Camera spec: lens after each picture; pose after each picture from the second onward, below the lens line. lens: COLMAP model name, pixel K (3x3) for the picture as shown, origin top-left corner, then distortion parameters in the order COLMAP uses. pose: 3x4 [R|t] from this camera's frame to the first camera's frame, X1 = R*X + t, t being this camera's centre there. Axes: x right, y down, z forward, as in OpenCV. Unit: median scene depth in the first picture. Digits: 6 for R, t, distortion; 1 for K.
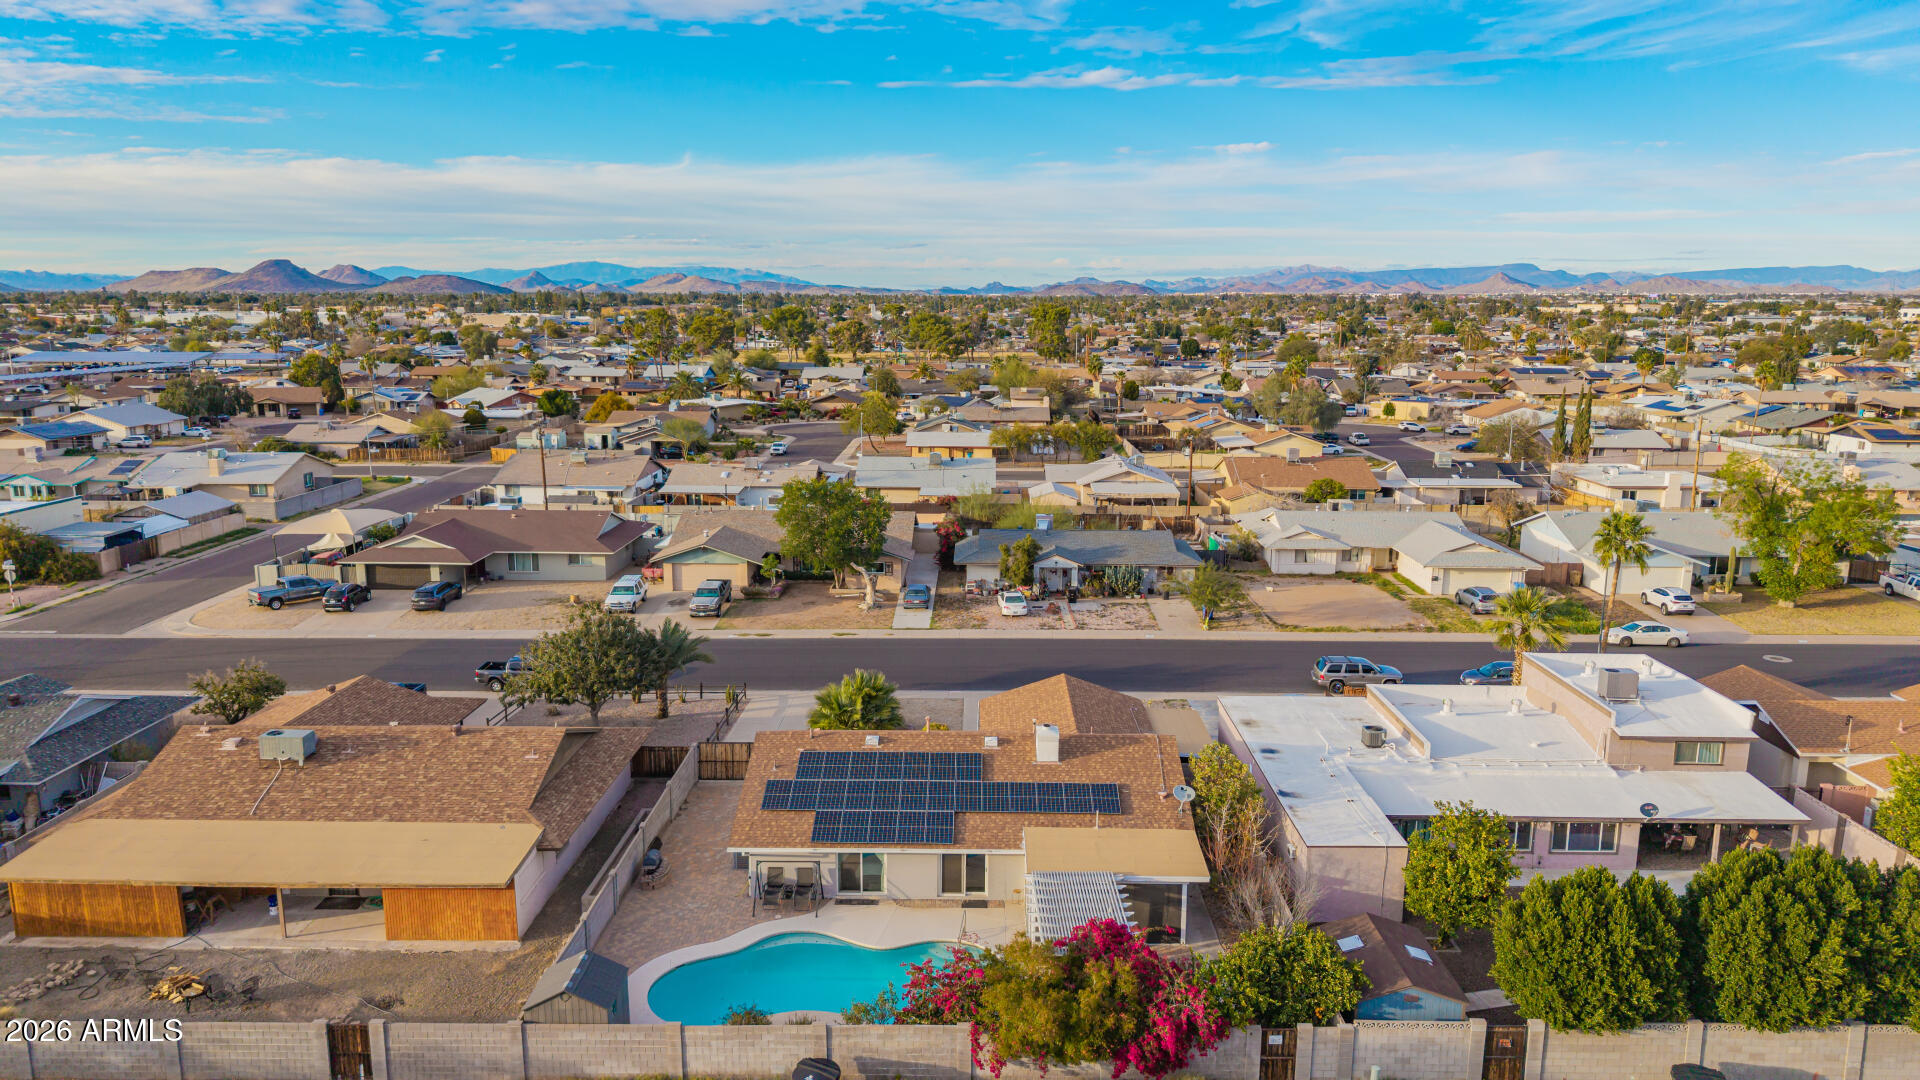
lens RADIAL K [[1276.3, 0, 960.0], [0, 1276.3, 540.0], [0, 0, 1]] dist [0.048718, -0.067461]
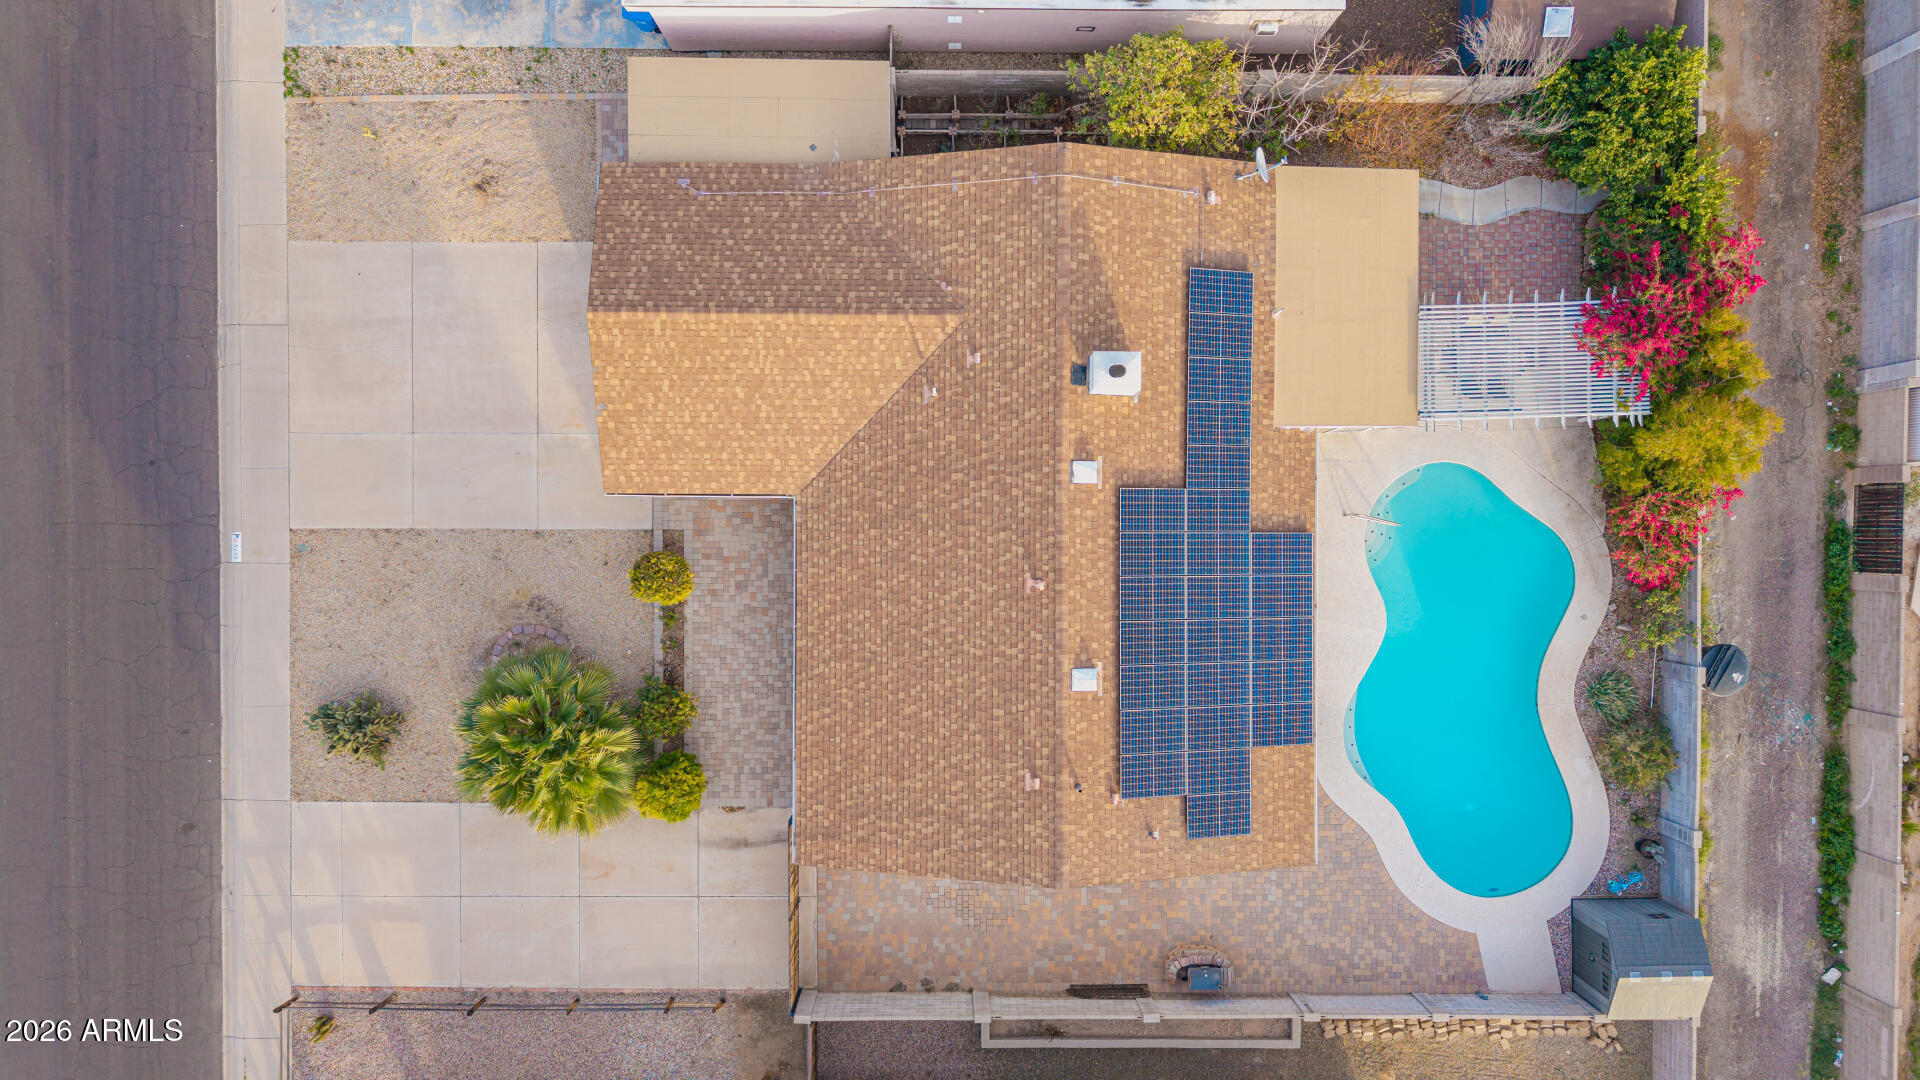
lens RADIAL K [[1296.7, 0, 960.0], [0, 1296.7, 540.0], [0, 0, 1]] dist [0.020711, -0.004651]
pose [[-0.015751, -0.999754, -0.015628, 0.002972], [0.172086, -0.018107, 0.984915, -0.295114], [-0.984956, 0.012824, 0.172329, 0.665699]]
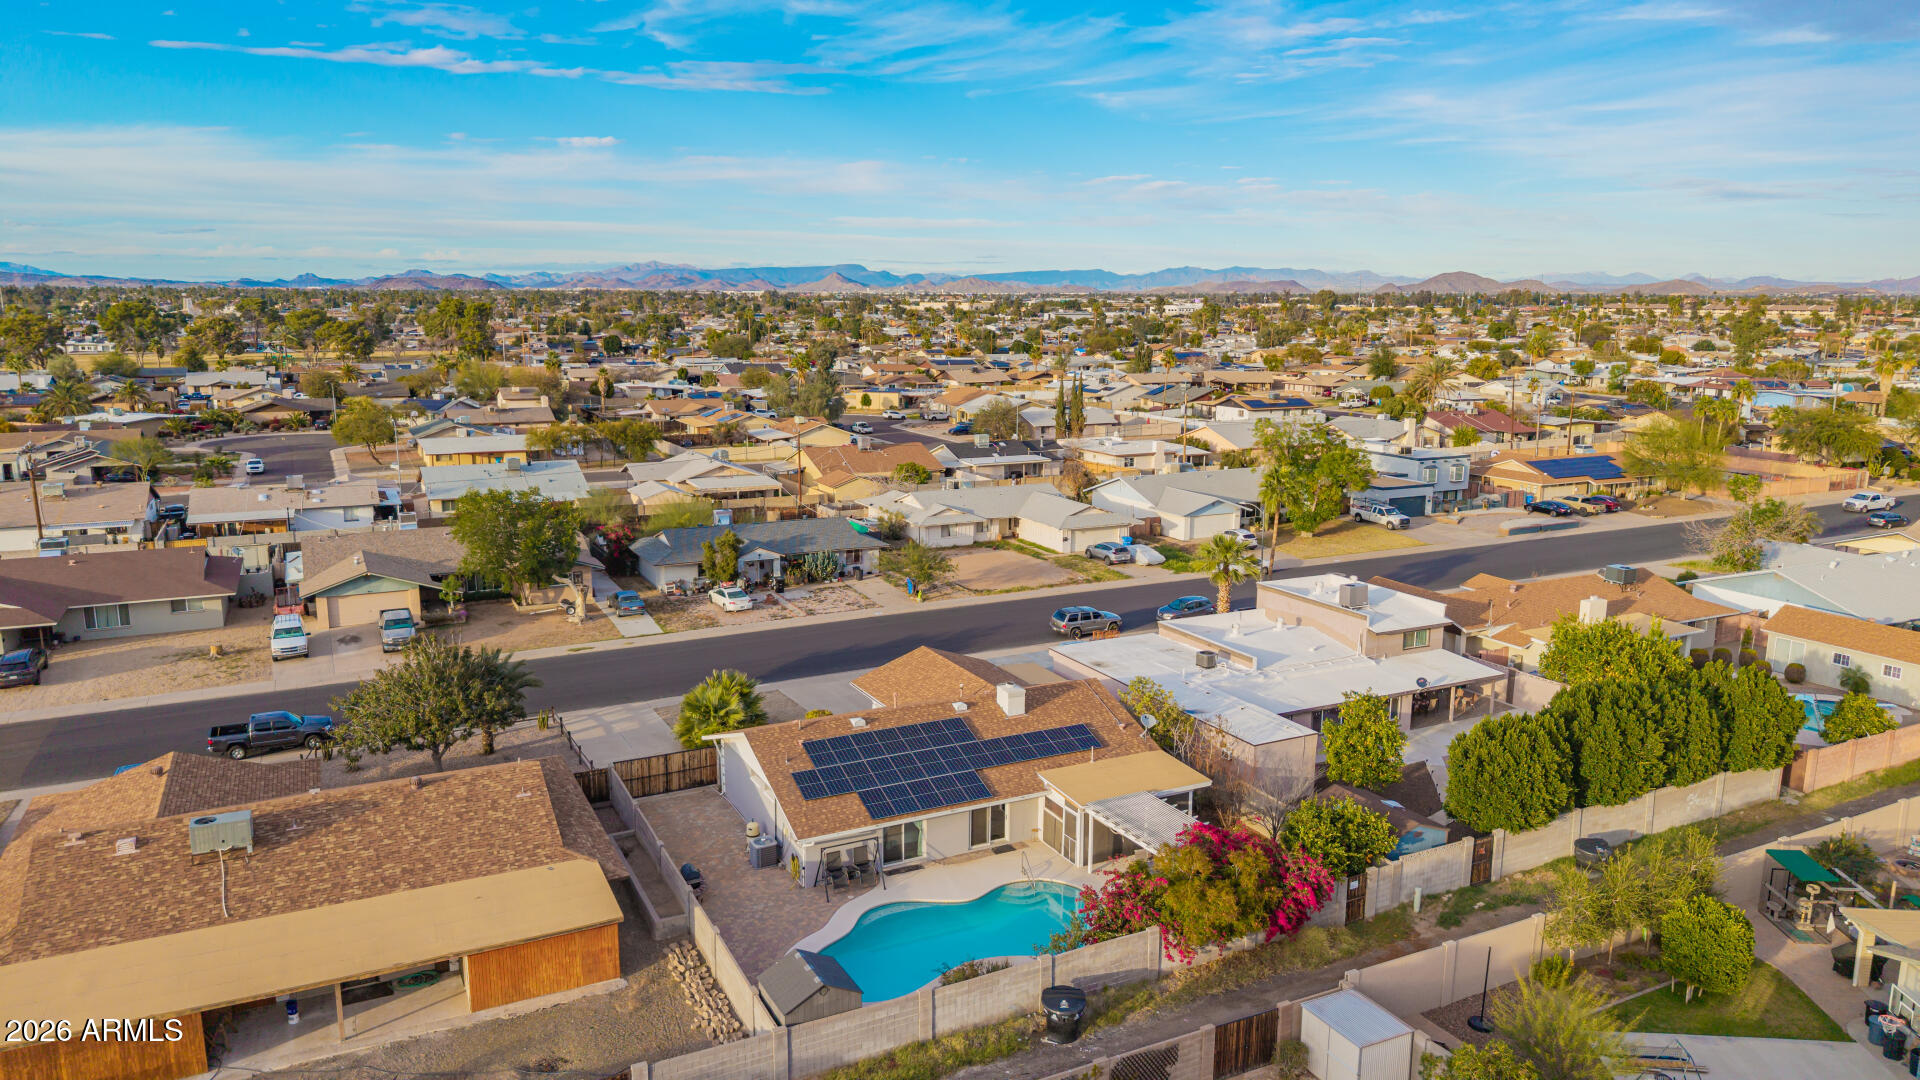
lens RADIAL K [[1269.4, 0, 960.0], [0, 1269.4, 540.0], [0, 0, 1]] dist [0.077495, -0.129031]
pose [[0.884127, -0.086382, 0.459192, -0.320064], [0.084896, 0.996103, 0.023927, -0.006469], [-0.459469, 0.017829, 0.888015, 0.024851]]
